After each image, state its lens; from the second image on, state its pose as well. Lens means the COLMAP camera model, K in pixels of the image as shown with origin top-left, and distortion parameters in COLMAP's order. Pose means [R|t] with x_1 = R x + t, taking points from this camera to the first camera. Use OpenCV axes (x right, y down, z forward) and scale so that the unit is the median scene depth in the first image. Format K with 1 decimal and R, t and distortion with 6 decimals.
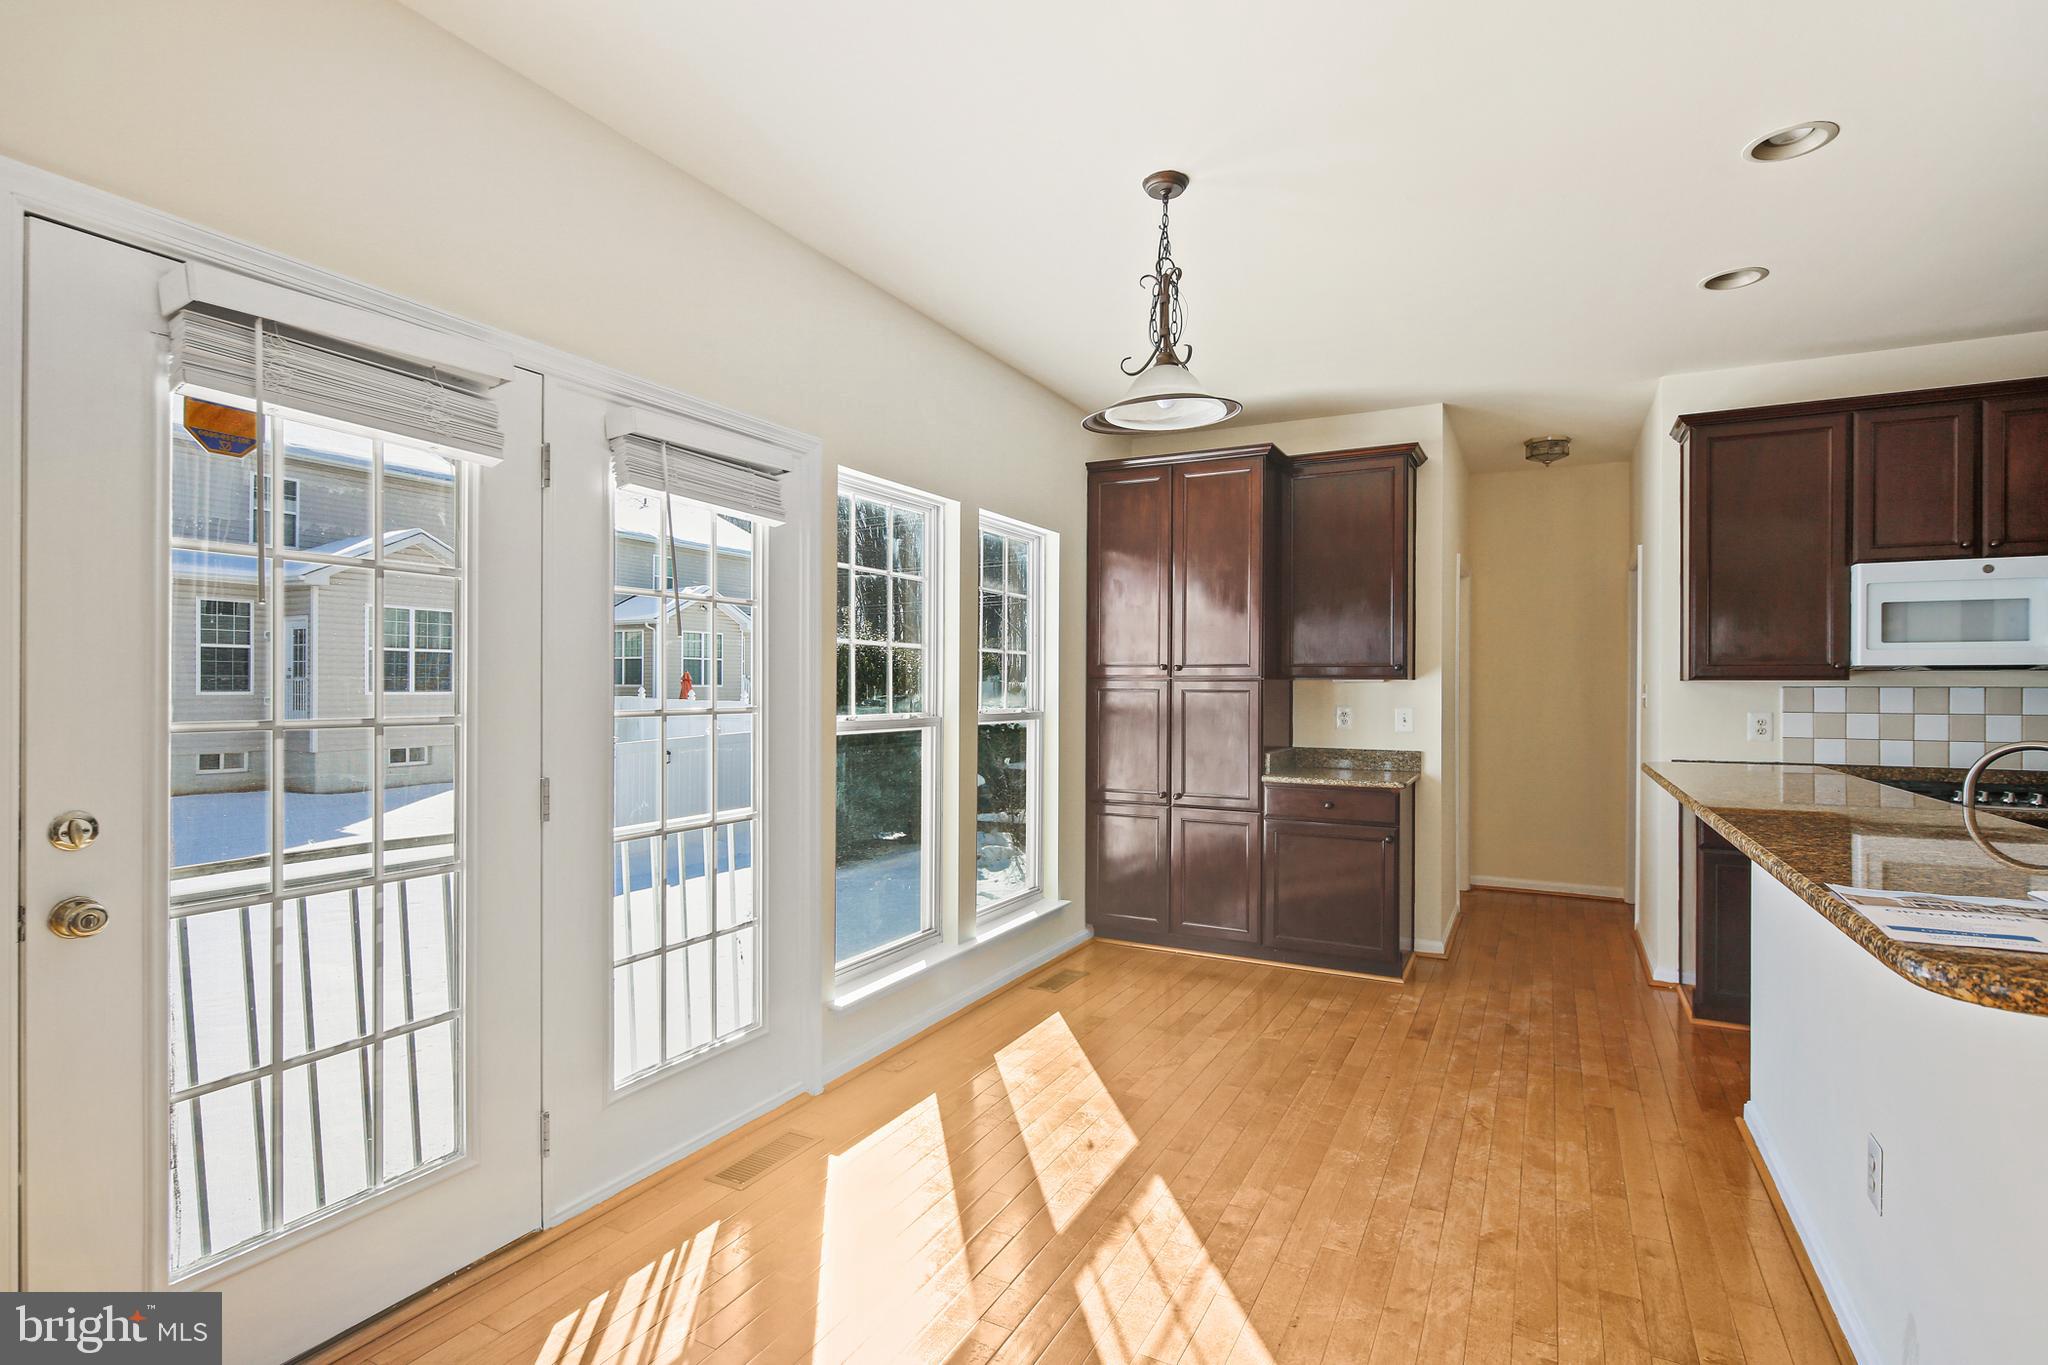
lens RADIAL K [[992.6, 0, 1018.6], [0, 992.6, 672.5], [0, 0, 1]] dist [0.001953, -0.003515]
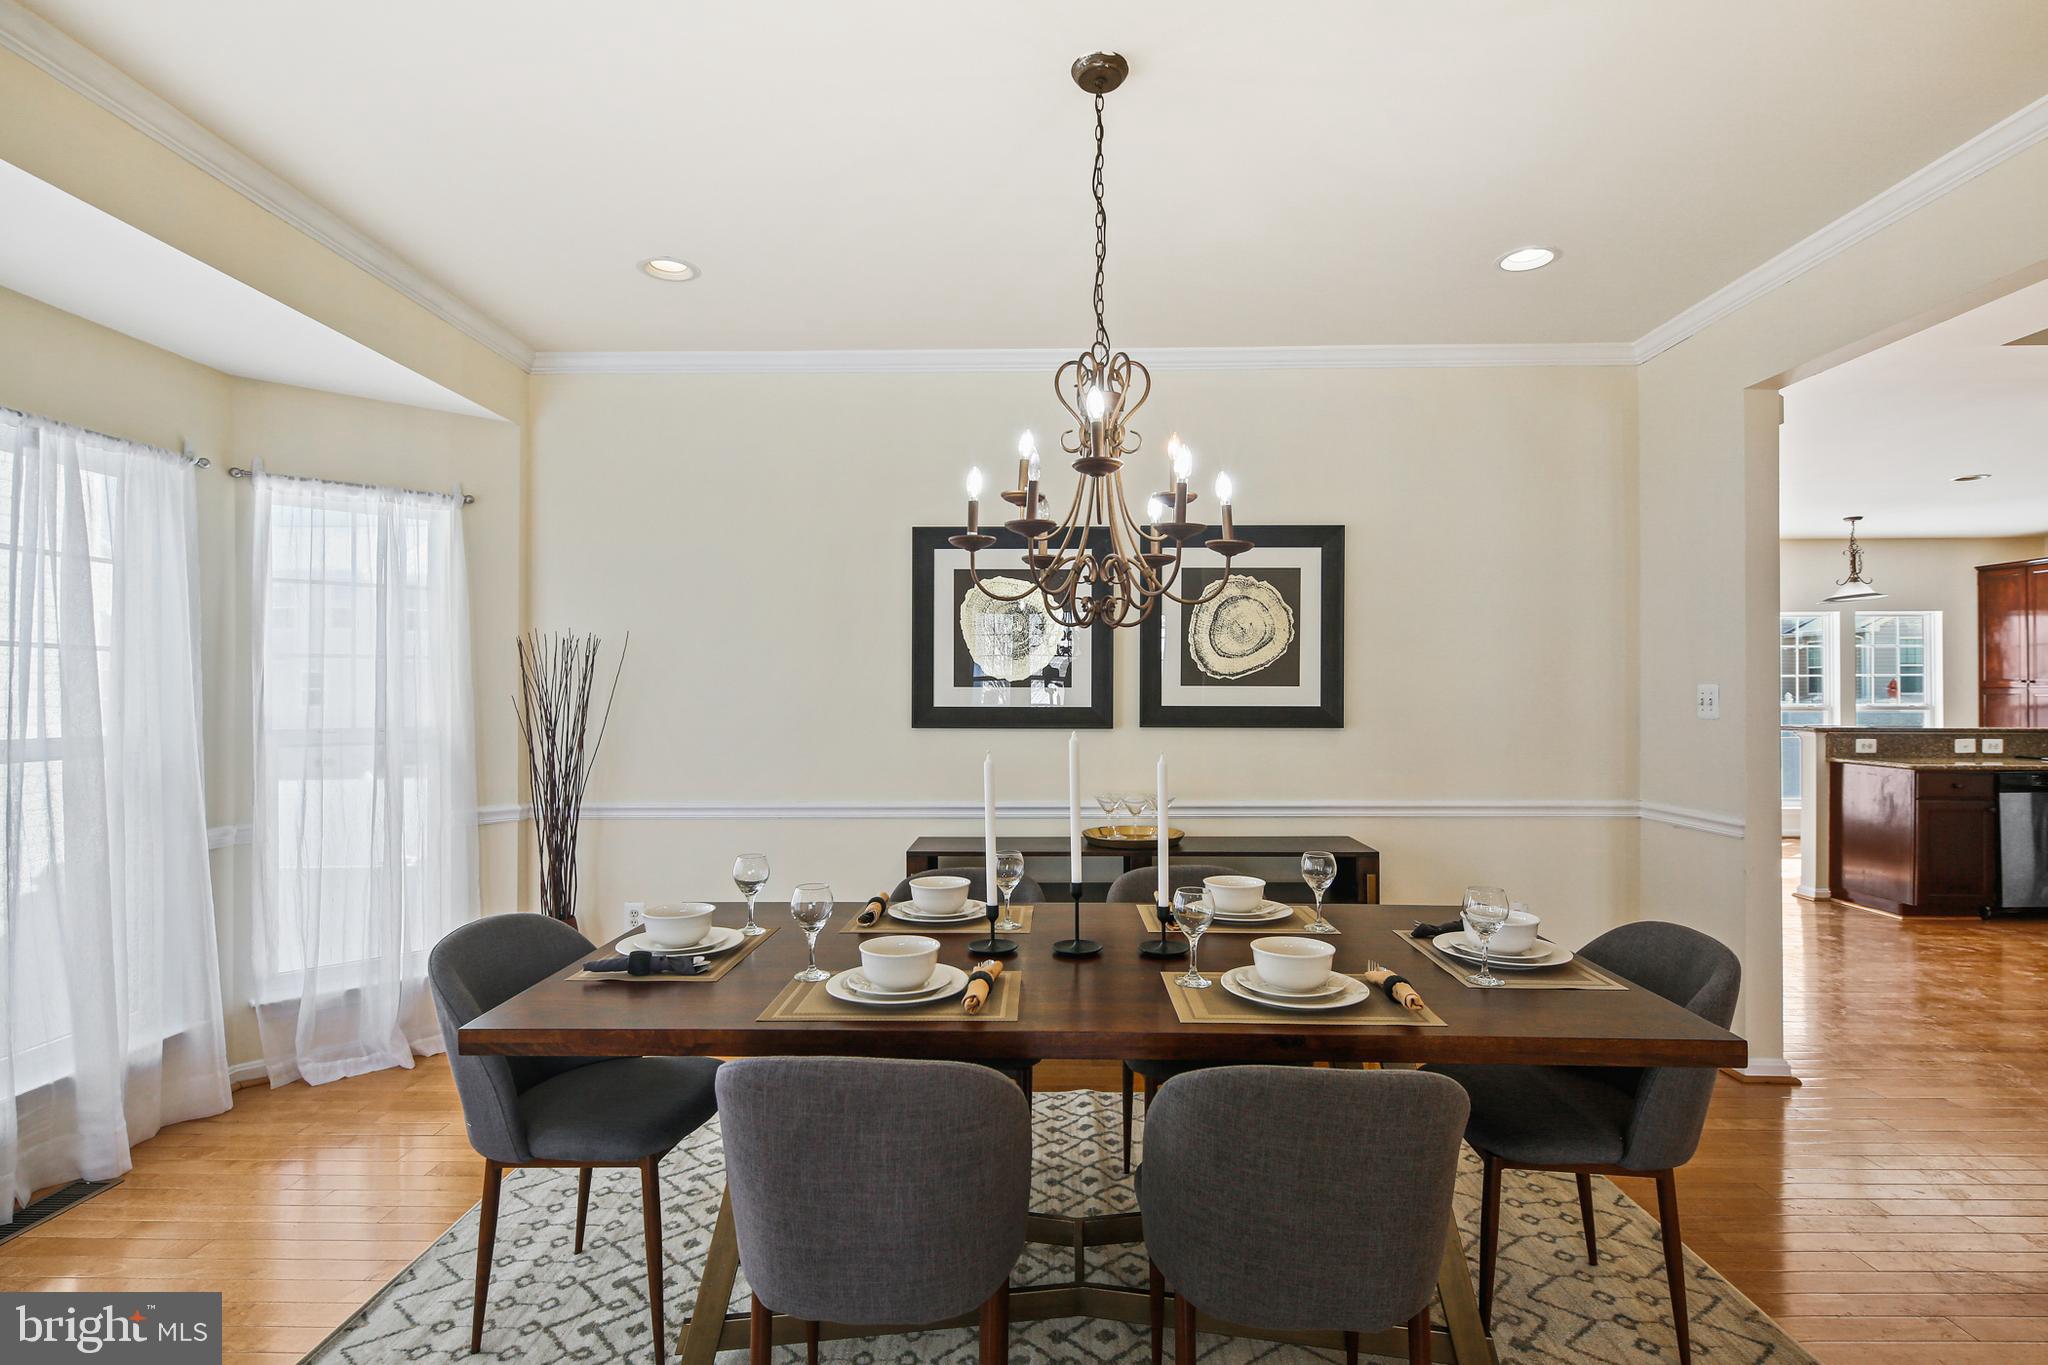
lens RADIAL K [[992.6, 0, 1029.4], [0, 992.6, 673.8], [0, 0, 1]] dist [0.001953, -0.003515]
pose [[0.454111, -0.017357, -0.890776, 1.156876], [0.012339, 0.999837, -0.013192, -0.022693], [0.890860, -0.005001, 0.454251, -1.738557]]
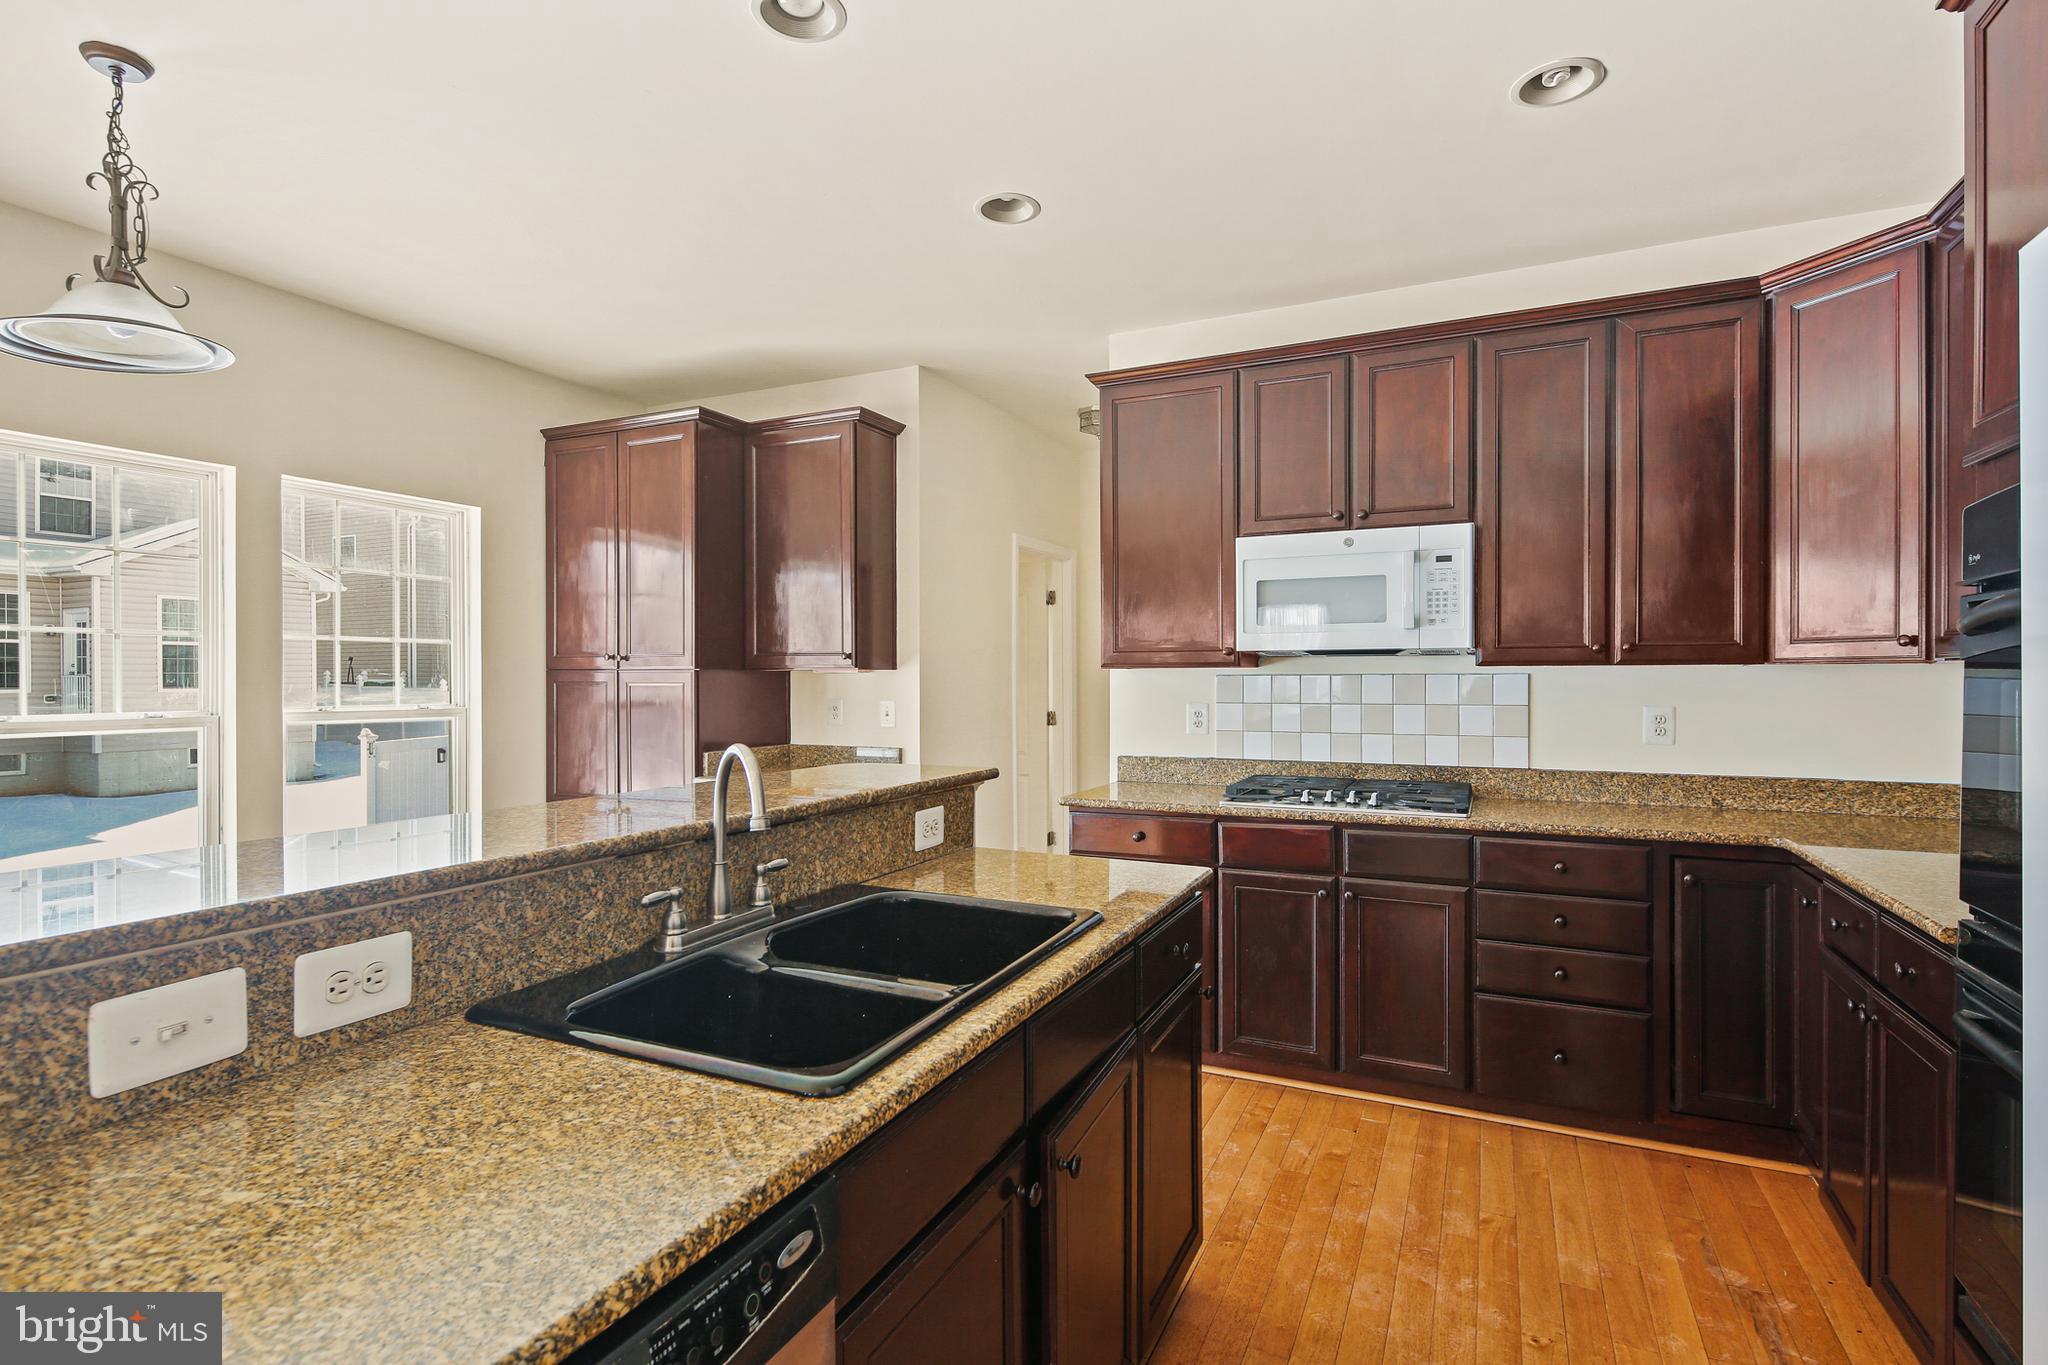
lens RADIAL K [[992.6, 0, 1019.3], [0, 992.6, 683.9], [0, 0, 1]] dist [0.001953, -0.003515]
pose [[0.999032, -0.006536, 0.043495, 0.604801], [0.005667, 0.999783, 0.020058, 0.003485], [-0.043617, -0.019792, 0.998852, 0.107740]]
